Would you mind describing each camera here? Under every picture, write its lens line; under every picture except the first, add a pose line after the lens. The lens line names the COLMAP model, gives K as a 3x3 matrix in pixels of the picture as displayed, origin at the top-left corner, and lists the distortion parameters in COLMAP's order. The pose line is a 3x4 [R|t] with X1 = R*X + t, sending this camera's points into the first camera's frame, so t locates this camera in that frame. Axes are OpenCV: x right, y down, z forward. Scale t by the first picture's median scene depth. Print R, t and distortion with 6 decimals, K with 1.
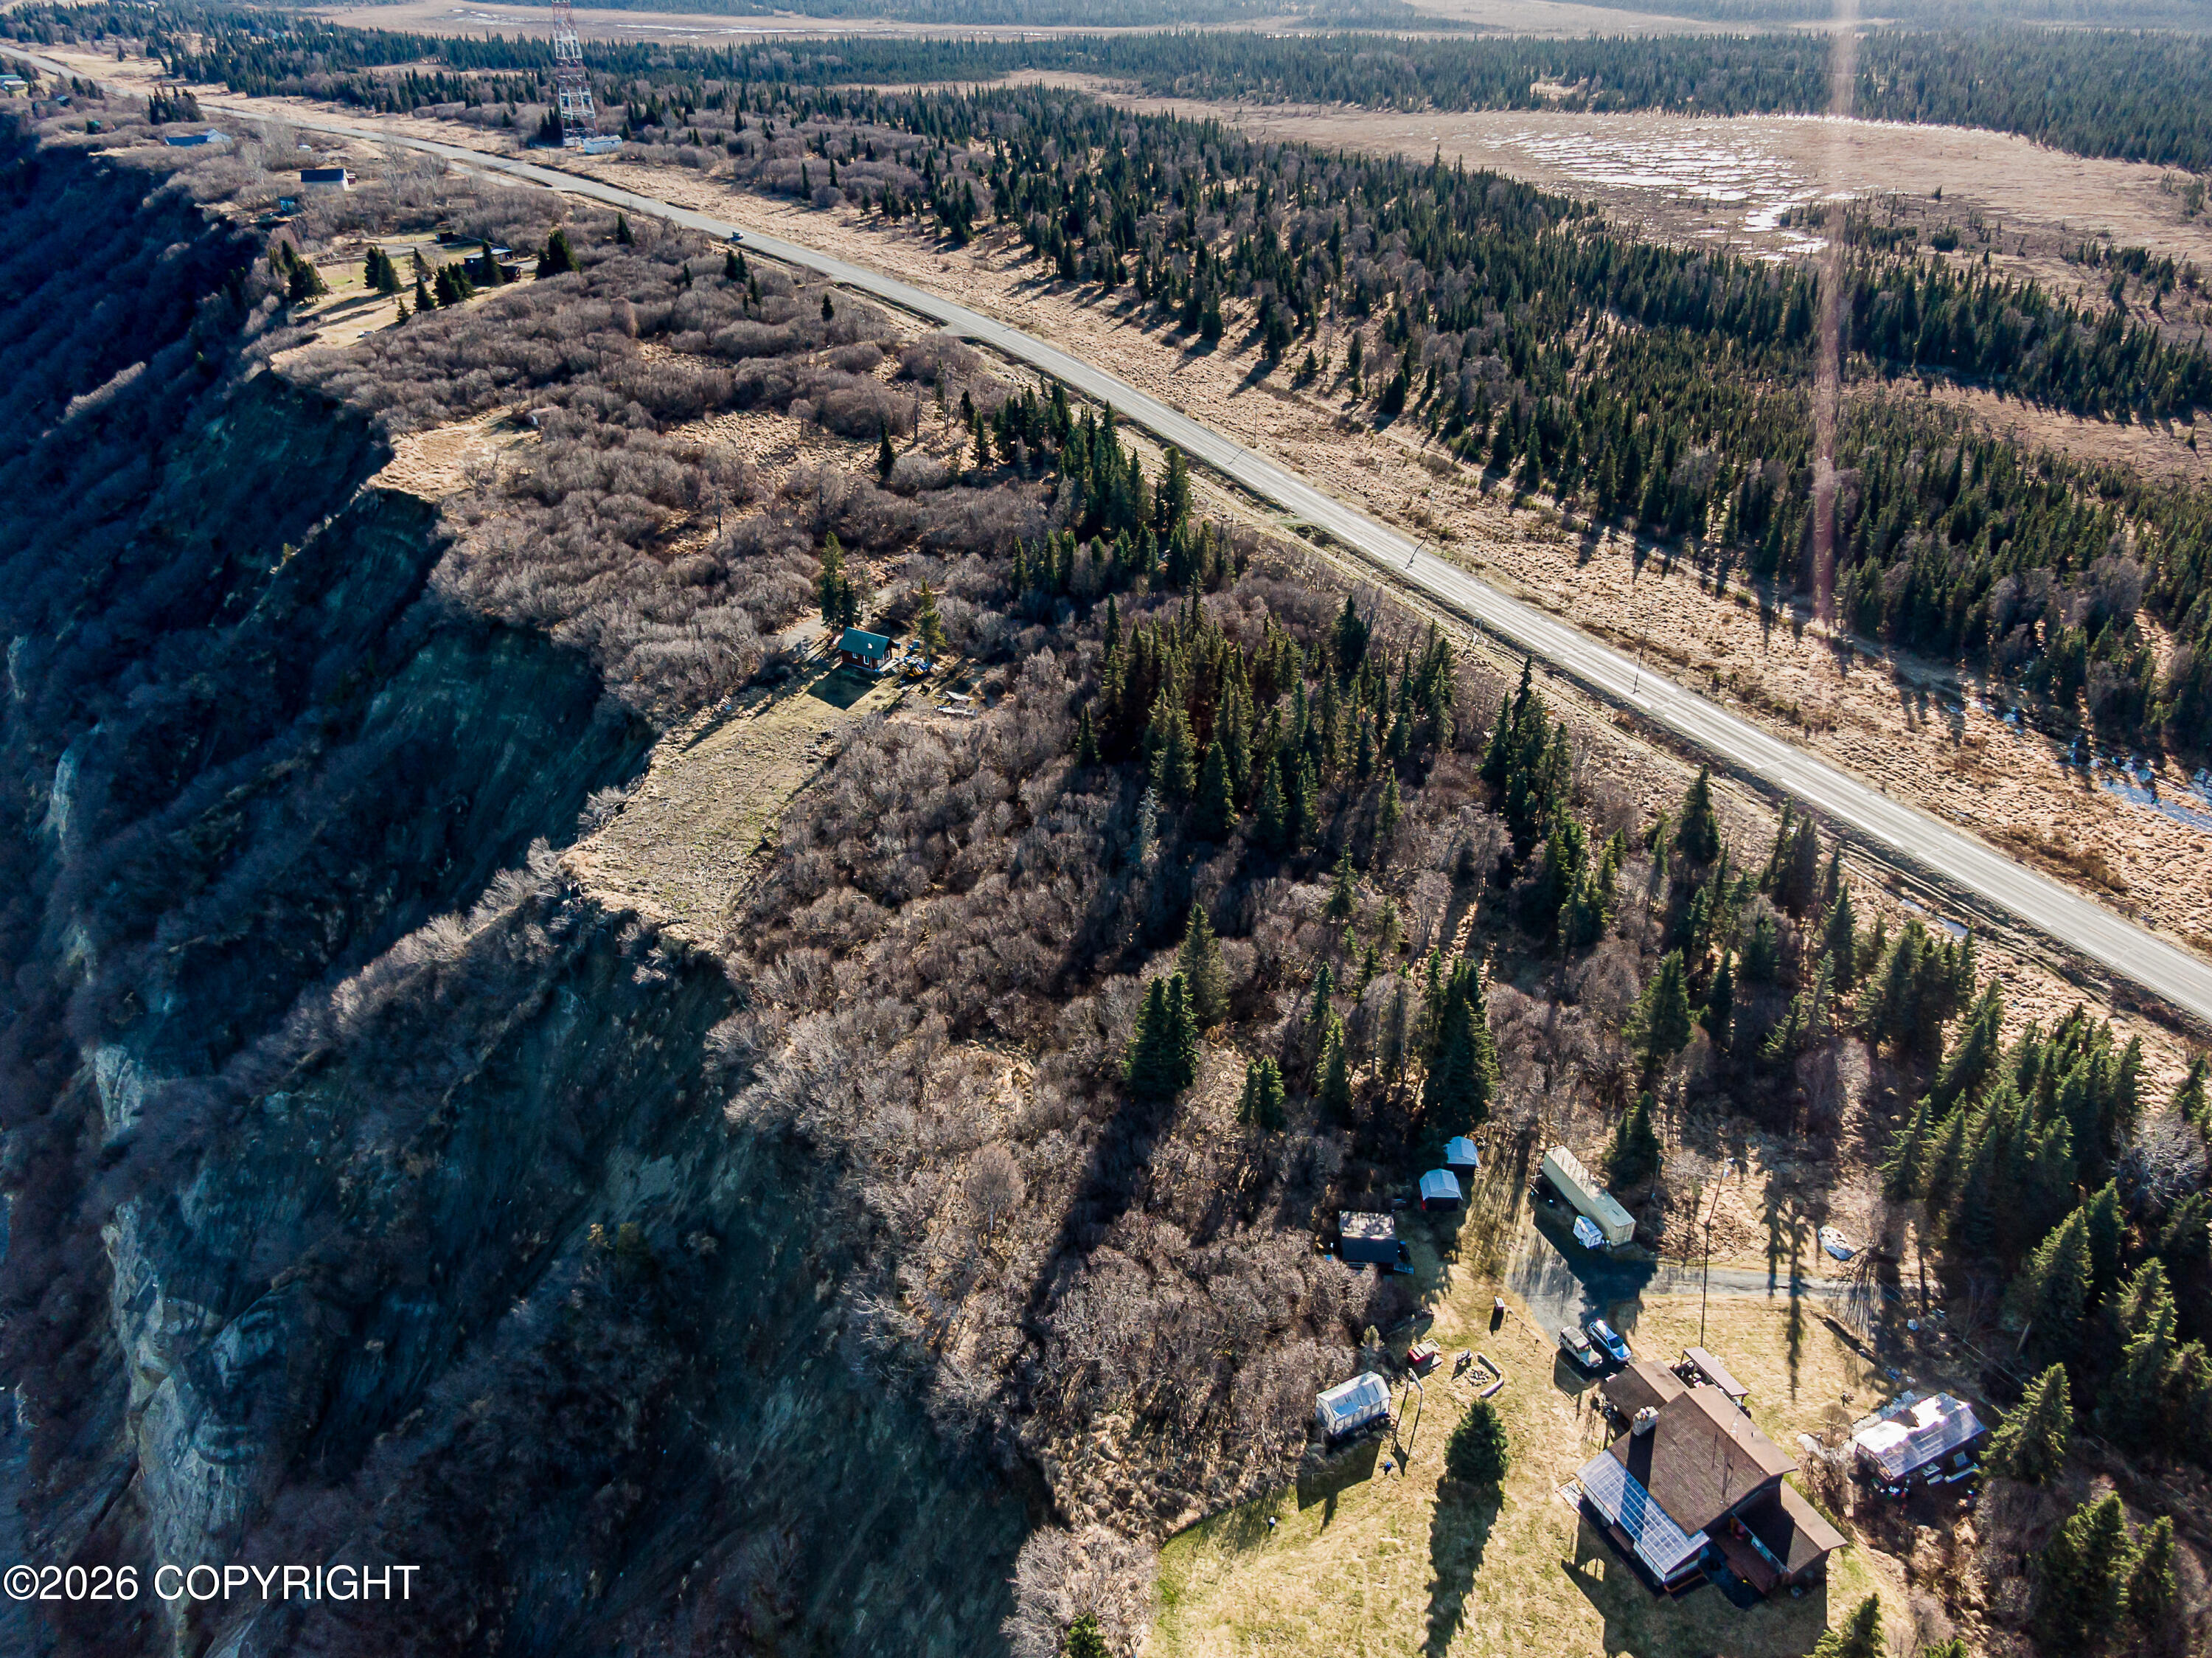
lens RADIAL K [[1582.1, 0, 1106.0], [0, 1582.1, 829.0], [0, 0, 1]] dist [0.036451, -0.042924]
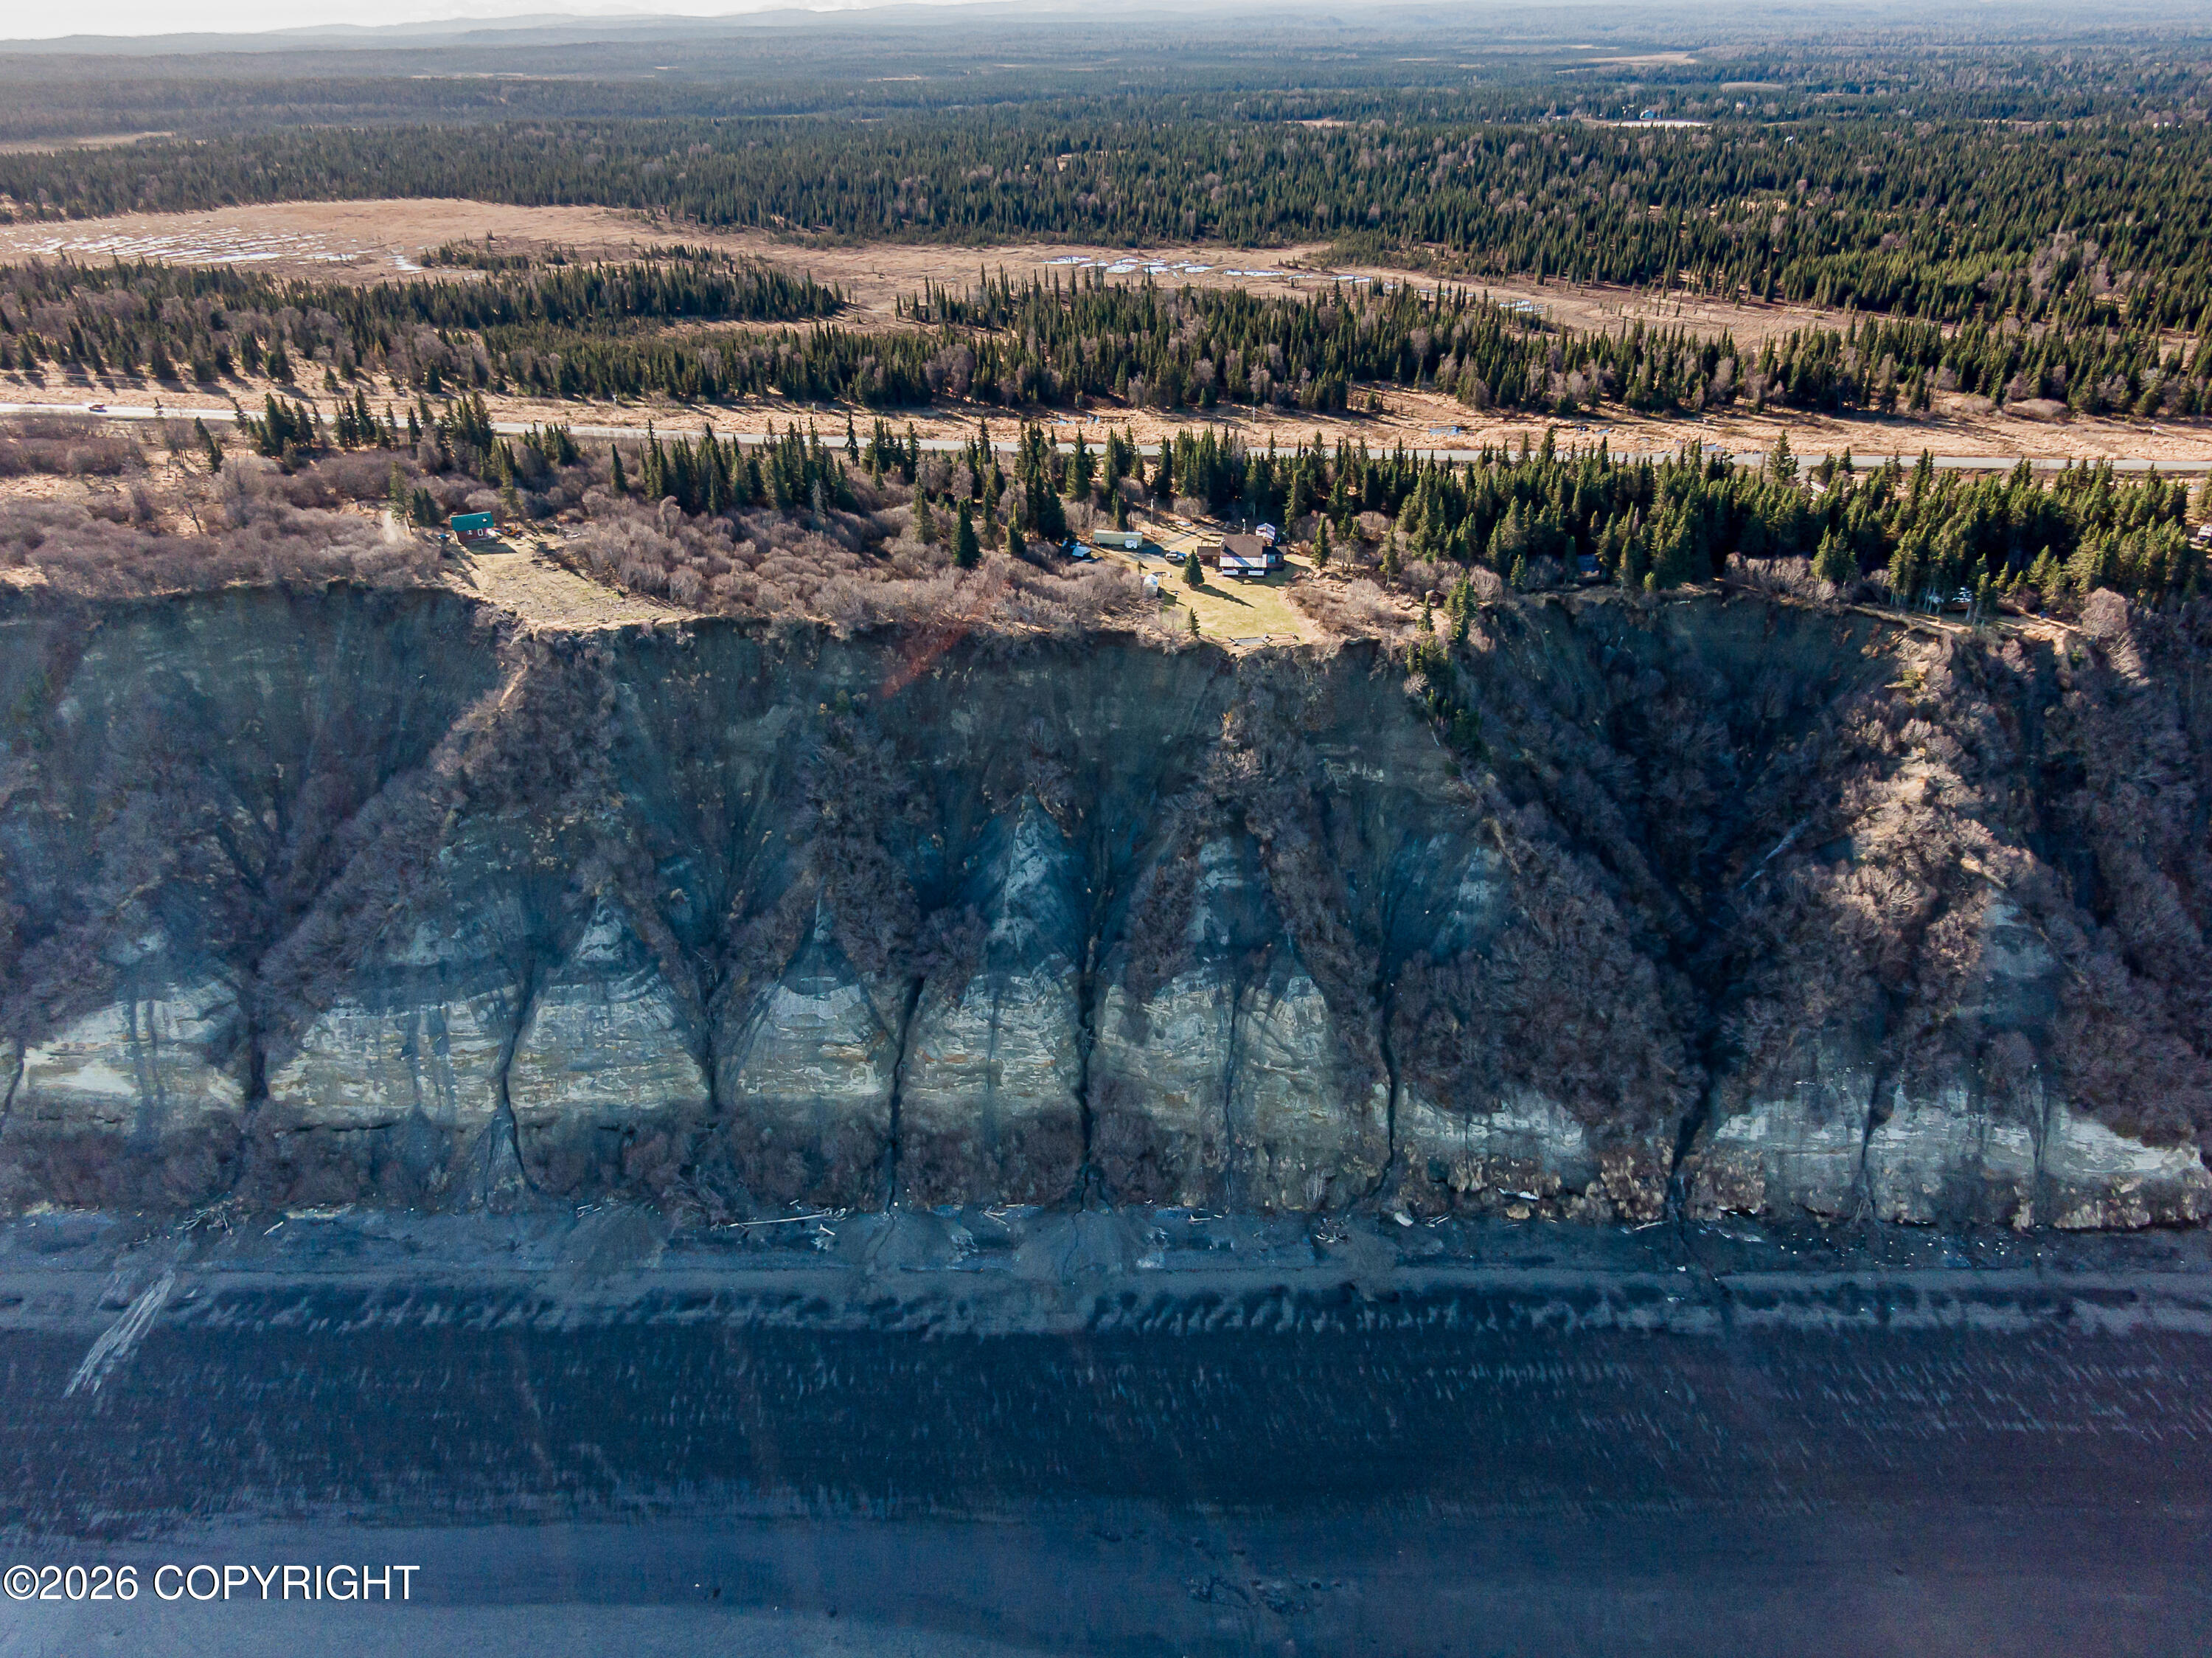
lens RADIAL K [[1582.1, 0, 1106.0], [0, 1582.1, 829.0], [0, 0, 1]] dist [0.036451, -0.042924]
pose [[0.537131, -0.384495, 0.750769, -1.054784], [0.429787, 0.890614, 0.148626, 0.163686], [-0.725792, 0.242839, 0.643627, -0.262584]]
